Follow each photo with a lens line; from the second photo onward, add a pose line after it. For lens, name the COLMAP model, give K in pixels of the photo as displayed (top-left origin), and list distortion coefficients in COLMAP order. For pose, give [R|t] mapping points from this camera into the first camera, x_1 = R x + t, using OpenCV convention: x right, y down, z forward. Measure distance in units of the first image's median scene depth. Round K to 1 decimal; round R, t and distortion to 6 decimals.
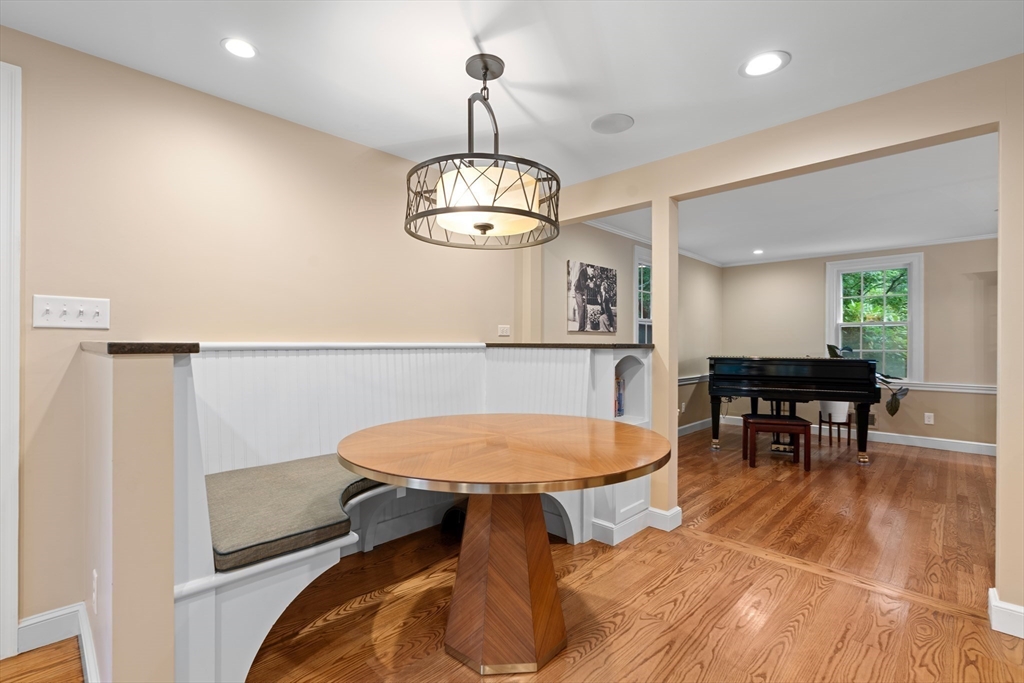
lens RADIAL K [[463.3, 0, 513.4], [0, 463.3, 343.0], [0, 0, 1]] dist [-0.004890, 0.002423]
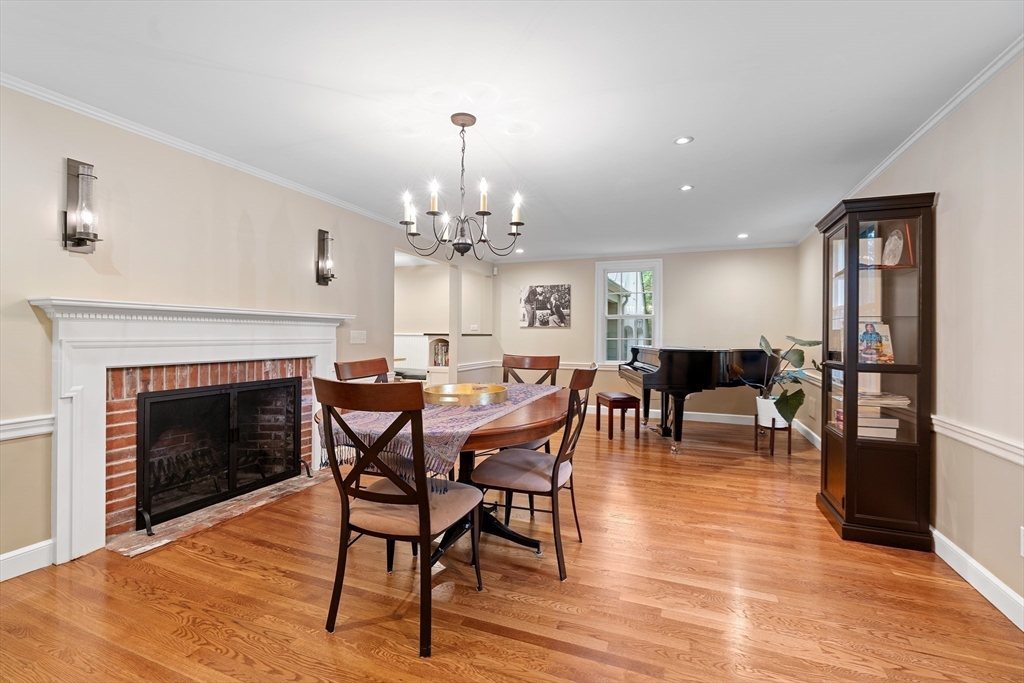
lens RADIAL K [[463.3, 0, 509.6], [0, 463.3, 336.6], [0, 0, 1]] dist [-0.004890, 0.002423]
pose [[0.372879, 0.003312, -0.927874, 1.602425], [-0.004783, 0.999987, 0.001647, 0.007239], [0.927868, 0.003824, 0.372890, 0.291911]]
